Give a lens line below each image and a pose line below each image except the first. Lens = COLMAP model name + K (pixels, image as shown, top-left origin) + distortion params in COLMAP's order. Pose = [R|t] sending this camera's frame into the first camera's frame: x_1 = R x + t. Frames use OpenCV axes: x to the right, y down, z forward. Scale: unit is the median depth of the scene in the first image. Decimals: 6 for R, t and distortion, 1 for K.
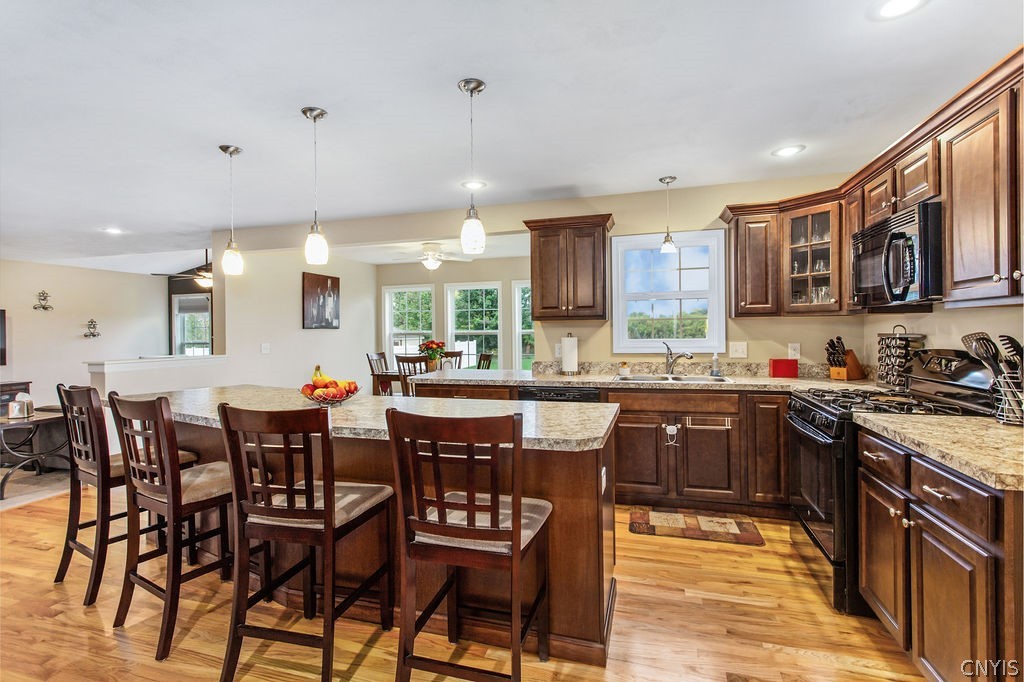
lens RADIAL K [[490.1, 0, 516.4], [0, 490.1, 337.7], [0, 0, 1]] dist [-0.000883, 0.001700]
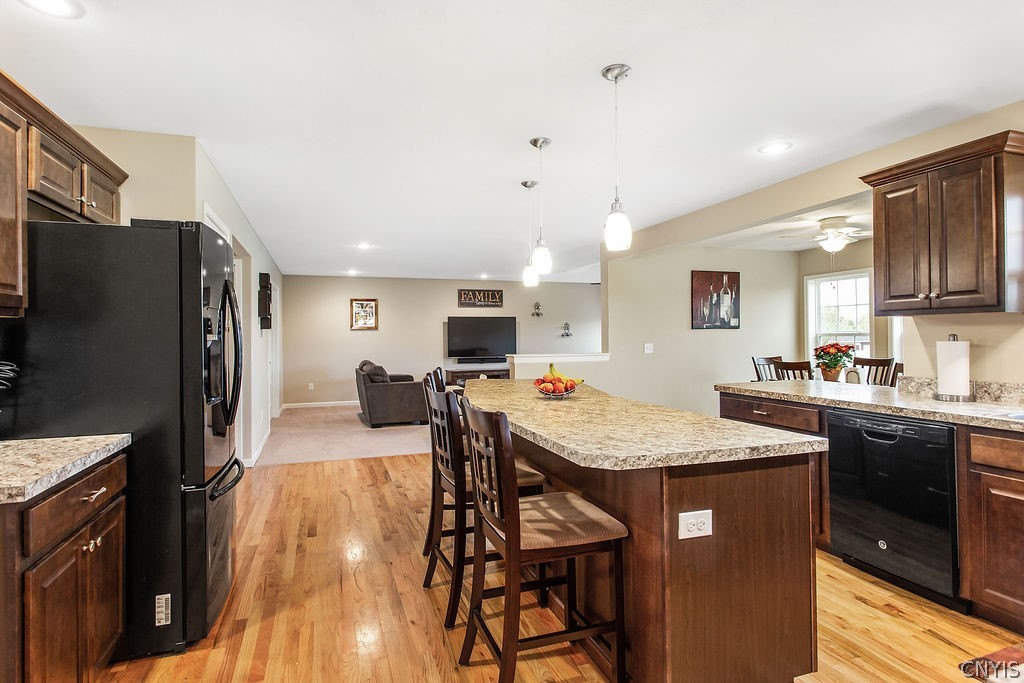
lens RADIAL K [[549.2, 0, 511.6], [0, 549.2, 336.7], [0, 0, 1]] dist [-0.001934, 0.000497]
pose [[0.566708, 0.005326, -0.823902, 0.251402], [-0.007340, 0.999972, 0.001416, -0.002042], [0.823886, 0.005245, 0.566731, 0.089457]]
